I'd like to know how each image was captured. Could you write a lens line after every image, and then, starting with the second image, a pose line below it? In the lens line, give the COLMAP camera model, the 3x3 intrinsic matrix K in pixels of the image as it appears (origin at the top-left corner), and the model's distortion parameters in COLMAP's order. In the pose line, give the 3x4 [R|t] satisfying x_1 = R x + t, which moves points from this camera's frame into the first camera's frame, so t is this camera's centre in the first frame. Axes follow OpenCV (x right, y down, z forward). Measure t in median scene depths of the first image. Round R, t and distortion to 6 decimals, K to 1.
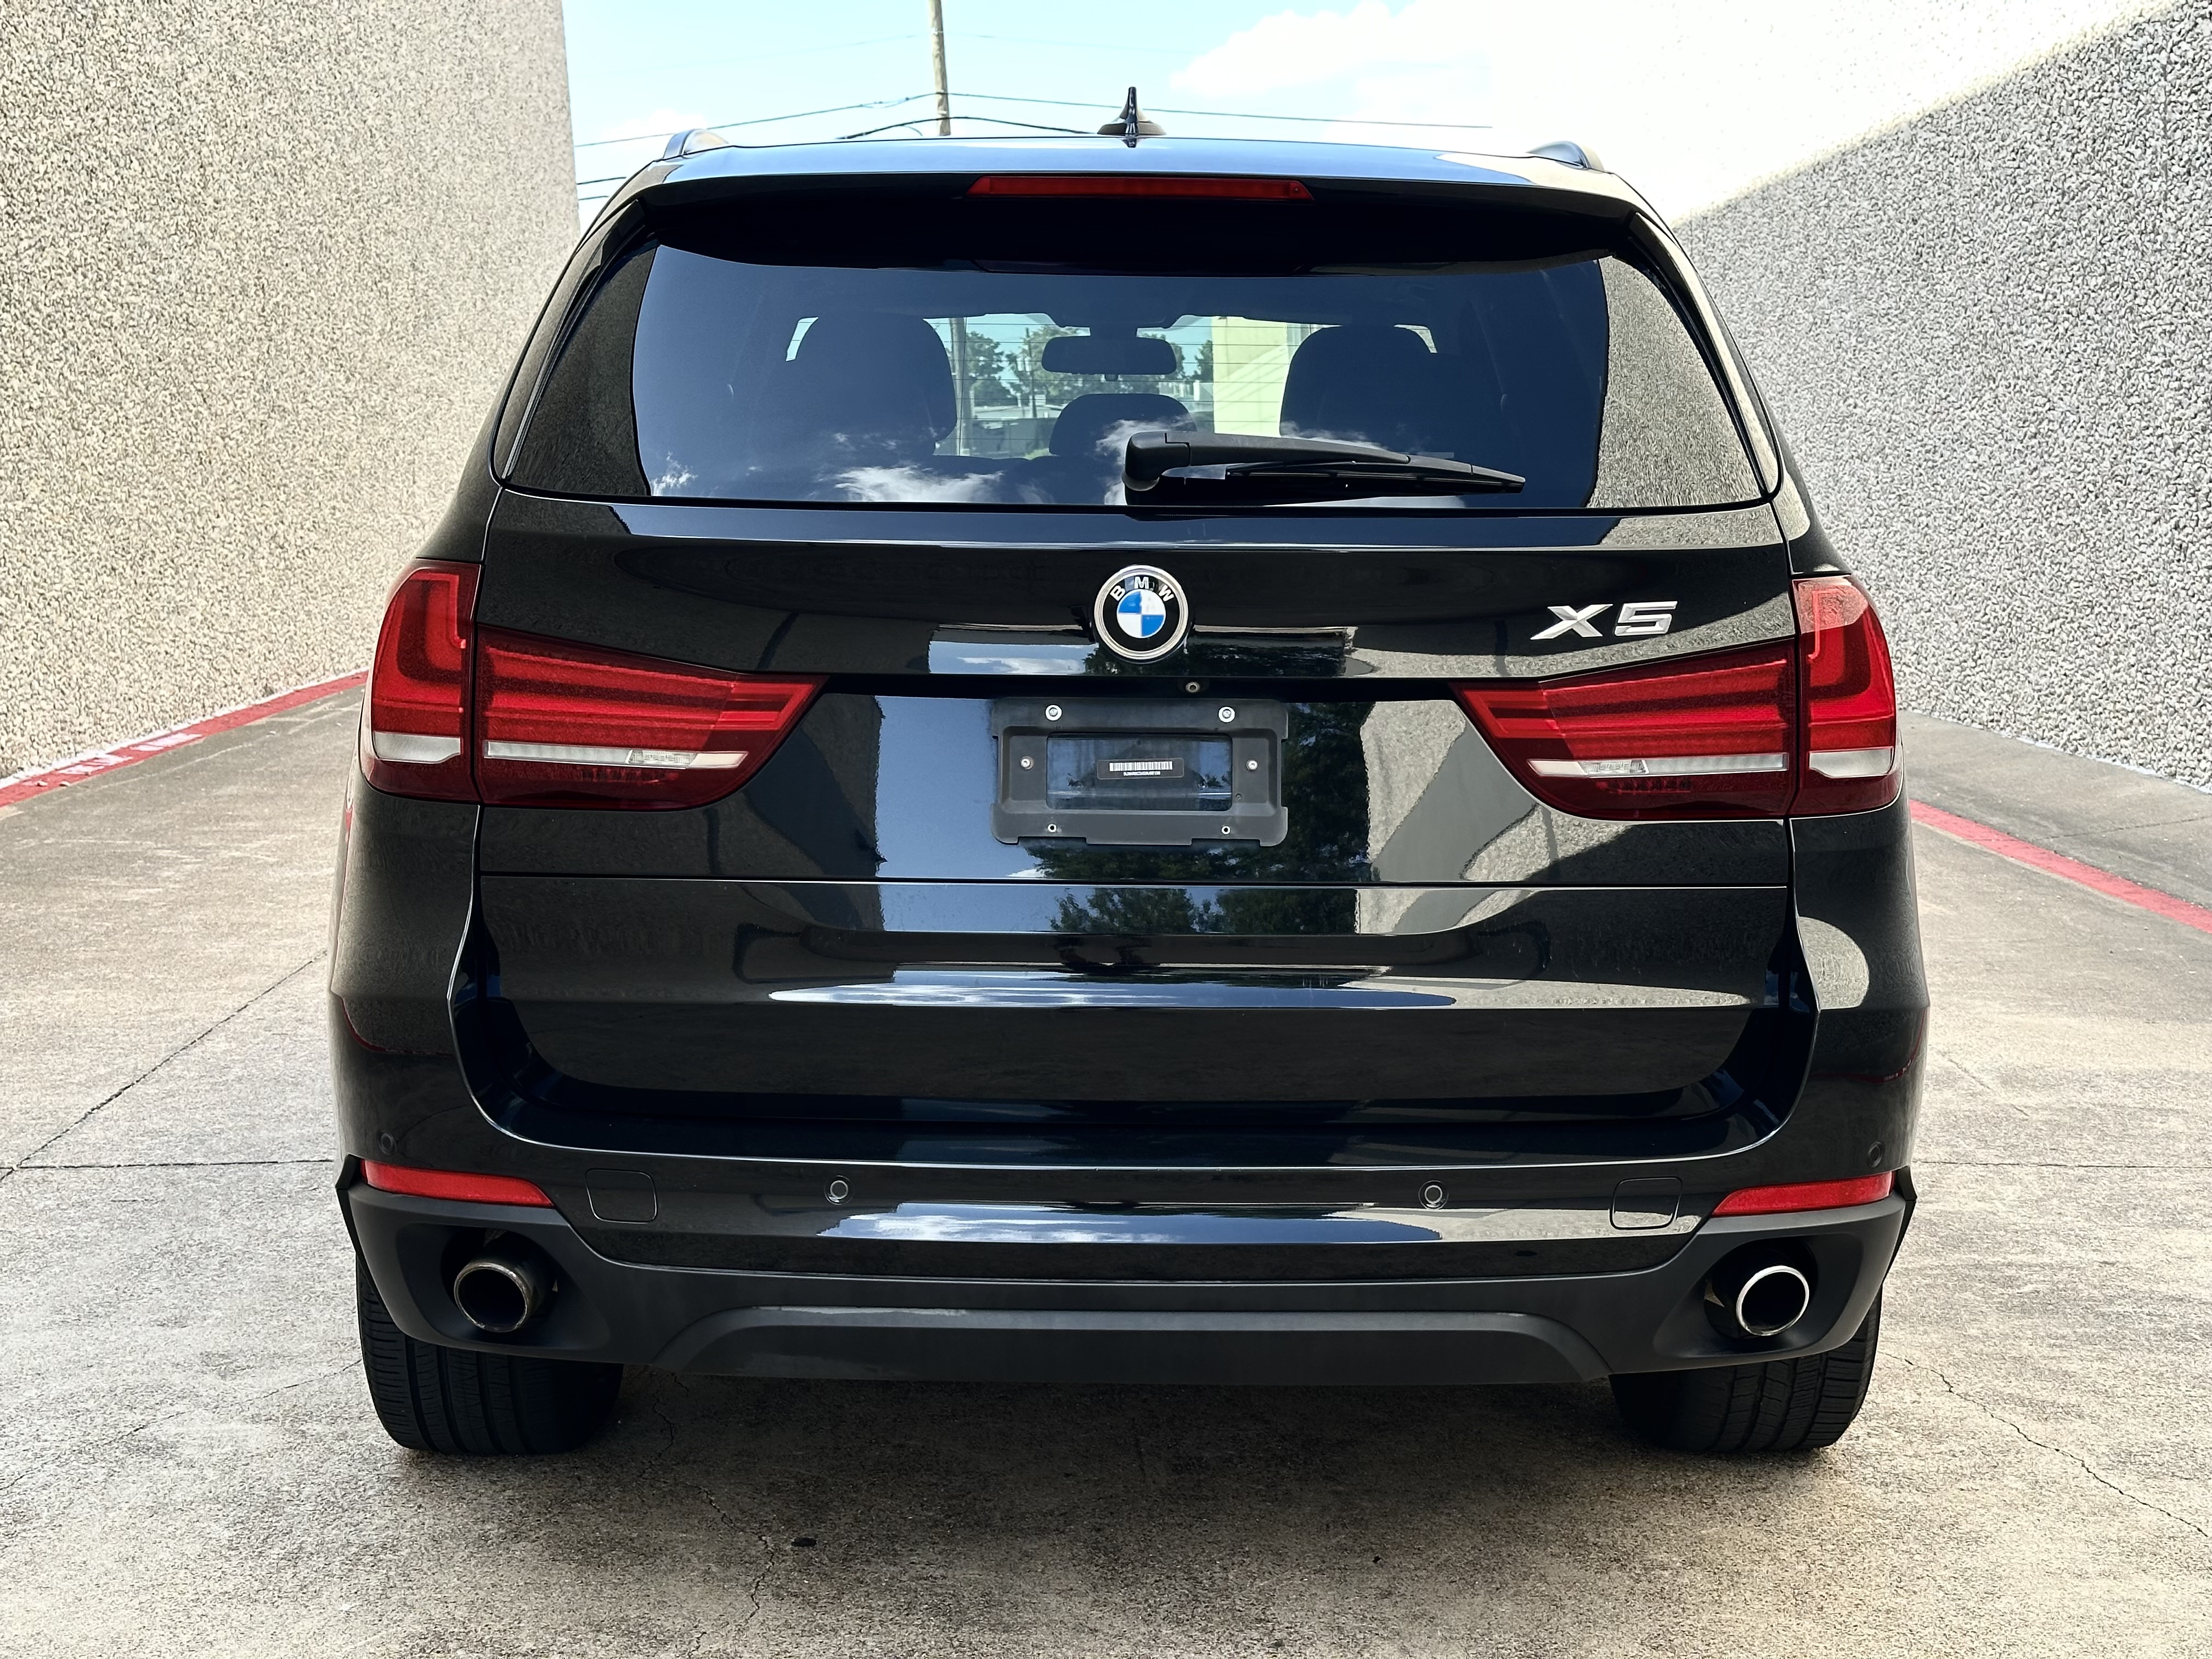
lens RADIAL K [[3097.8, 0, 1149.2], [0, 3097.8, 816.9], [0, 0, 1]] dist [0.120340, 0.000000]
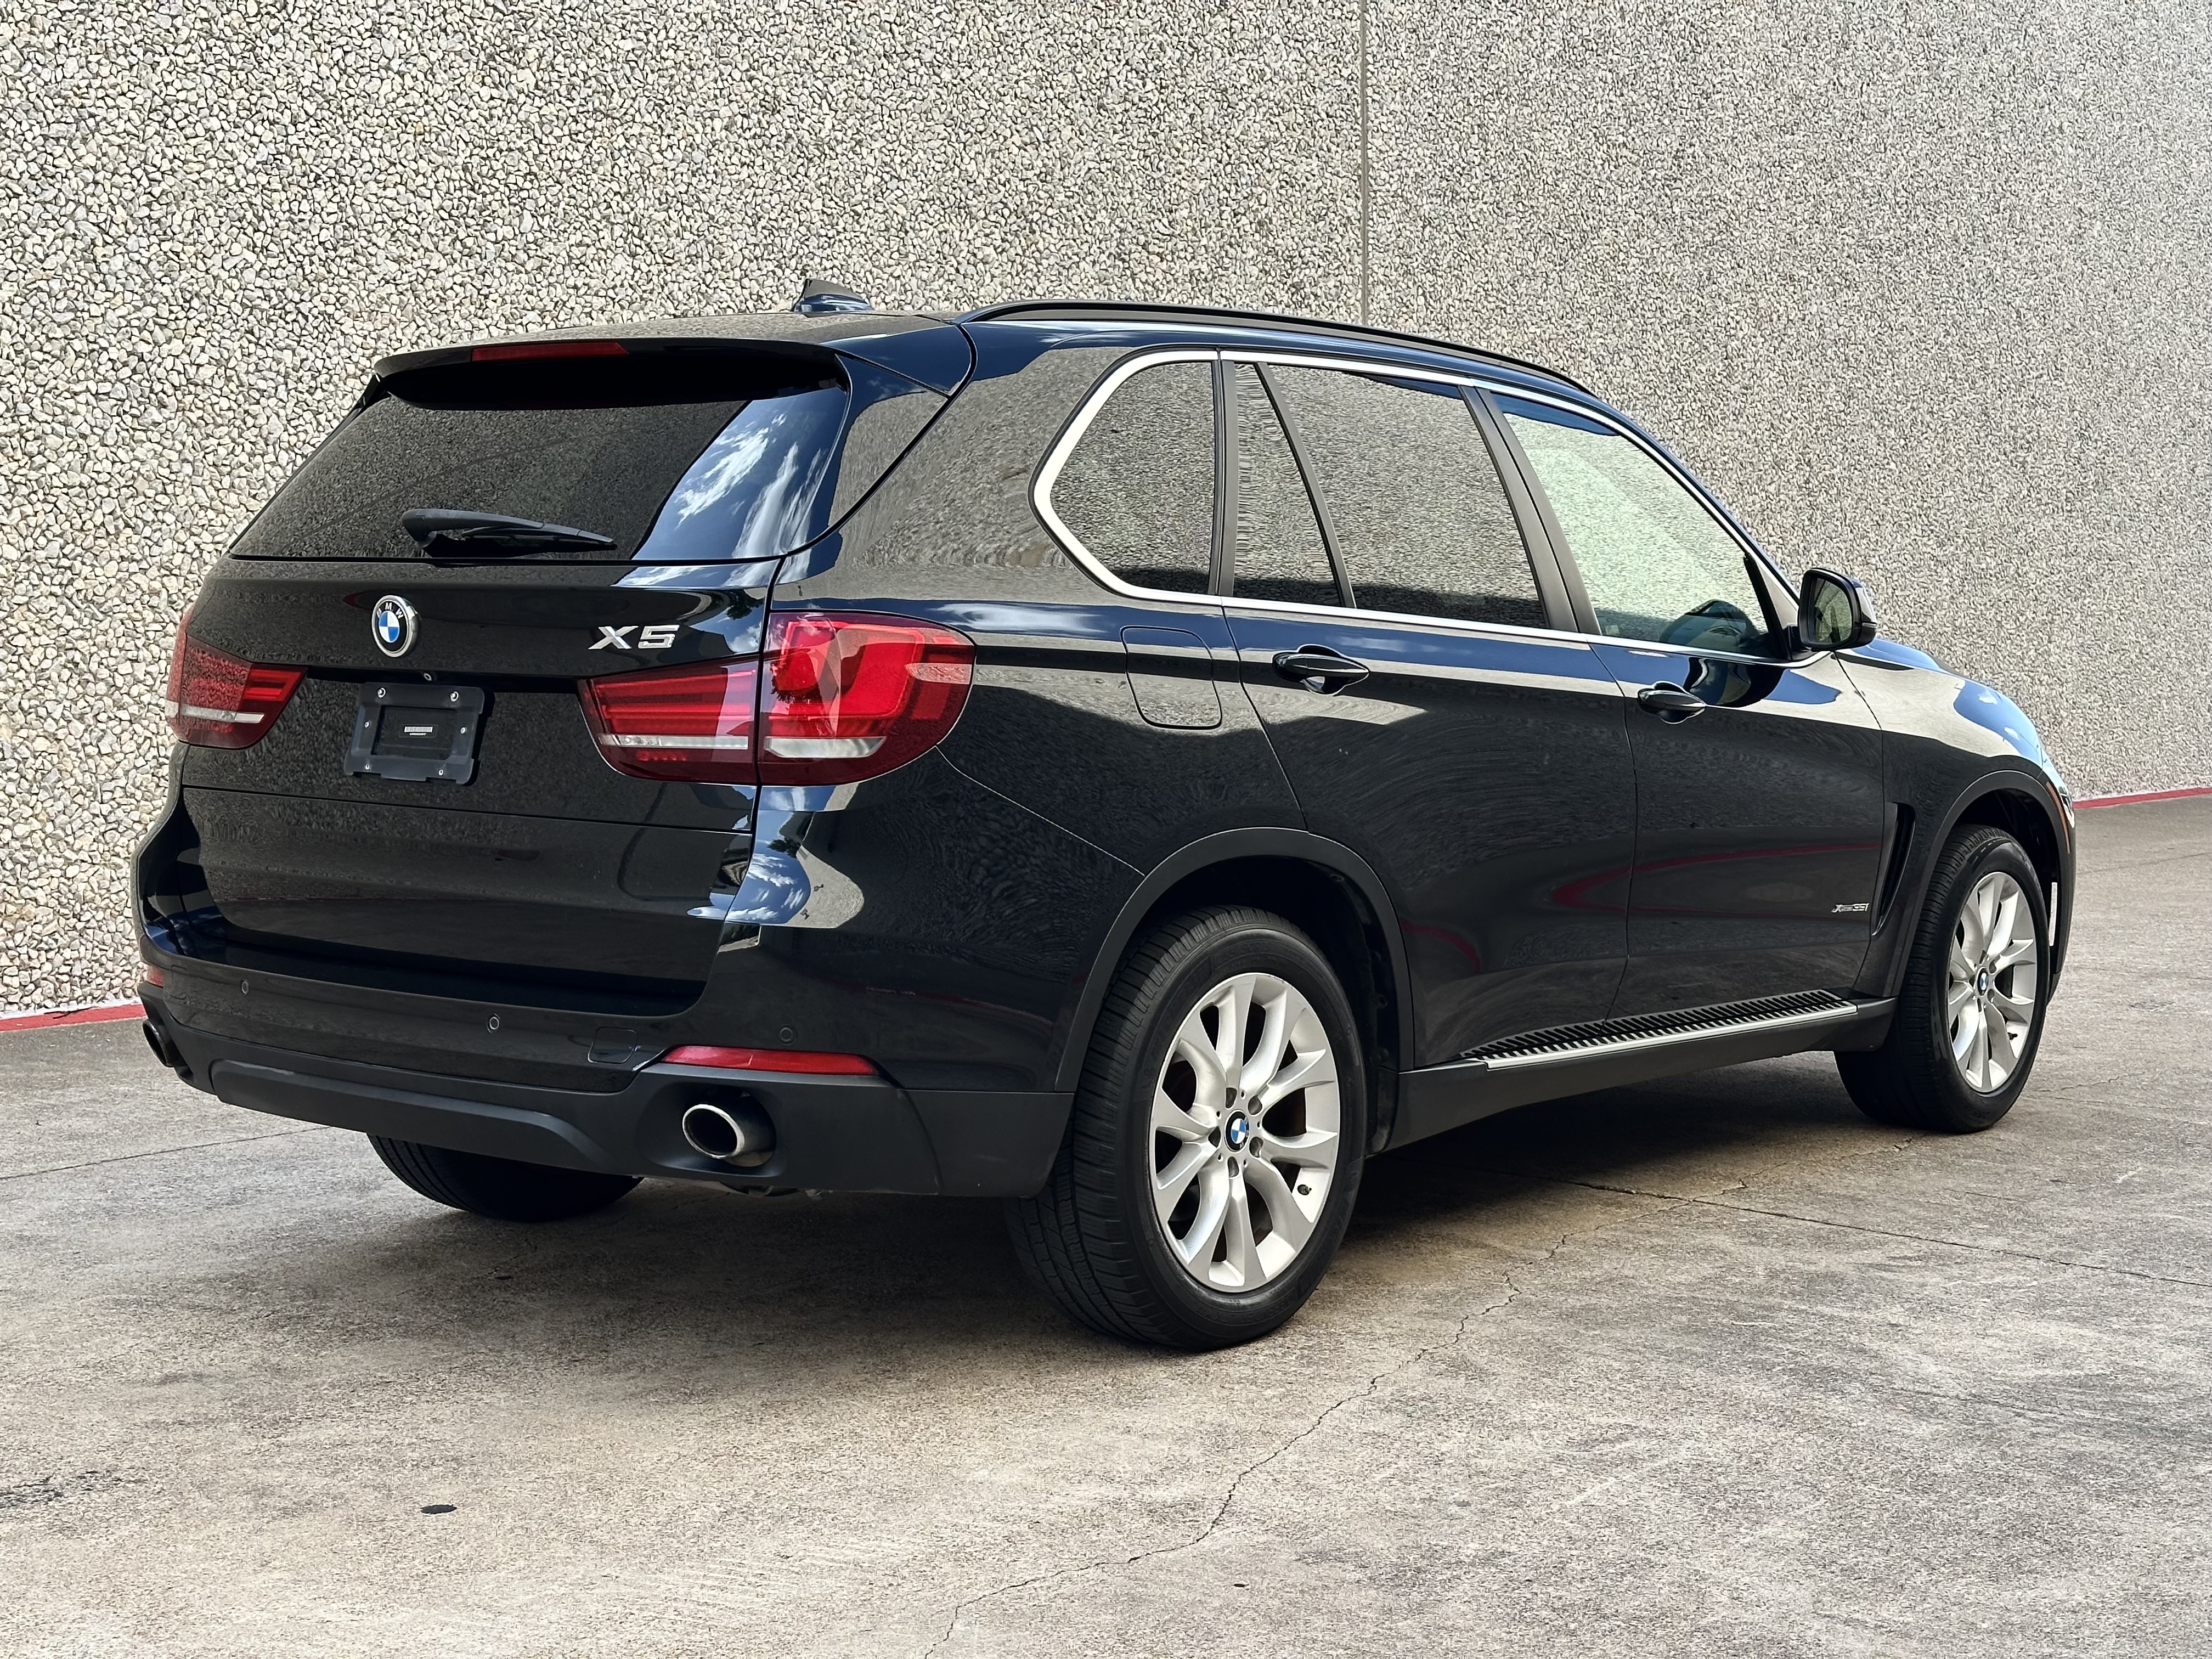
lens RADIAL K [[3097.8, 0, 1111.3], [0, 3097.8, 840.1], [0, 0, 1]] dist [0.120340, 0.000000]
pose [[0.761757, 0.050303, -0.645907, 0.283820], [-0.083952, 0.996240, -0.021423, 0.009525], [0.642400, 0.070544, 0.763116, 0.013263]]
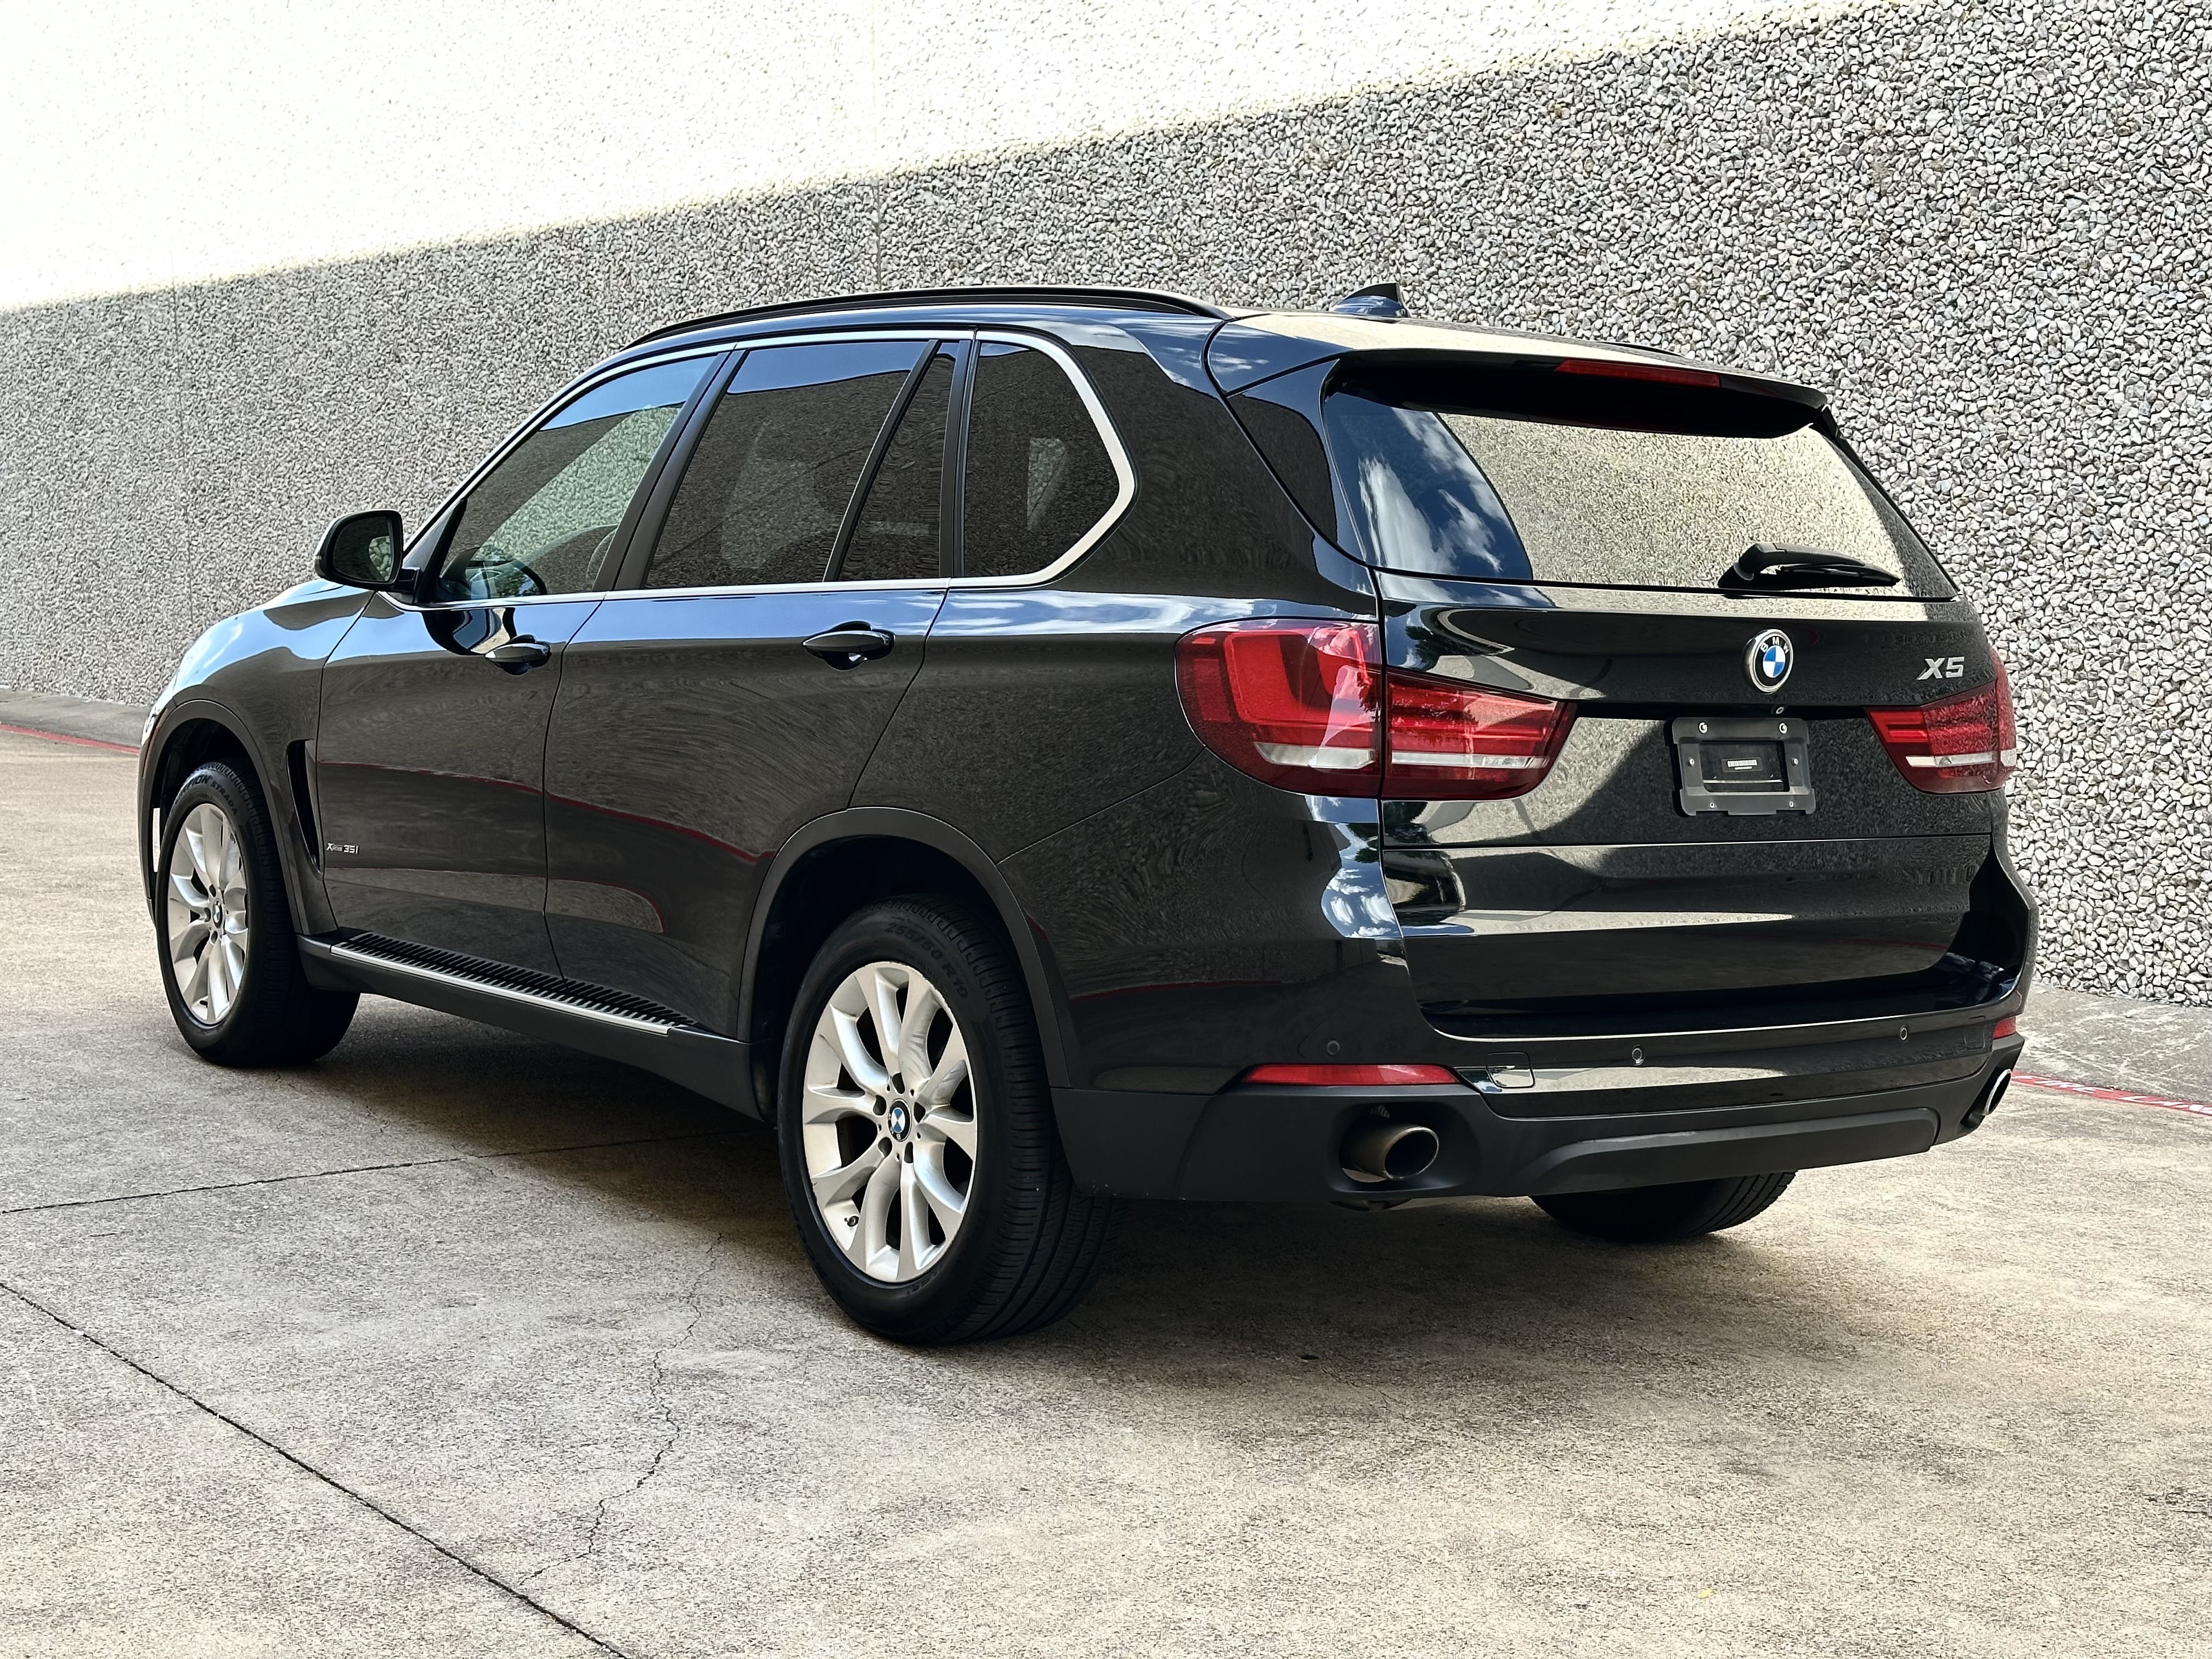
lens RADIAL K [[3097.8, 0, 1087.5], [0, 3097.8, 828.2], [0, 0, 1]] dist [0.120340, 0.000000]
pose [[0.816768, -0.022622, 0.576523, -0.258682], [0.032669, 0.999441, -0.007067, 0.003511], [-0.576041, 0.024606, 0.817050, -0.011401]]
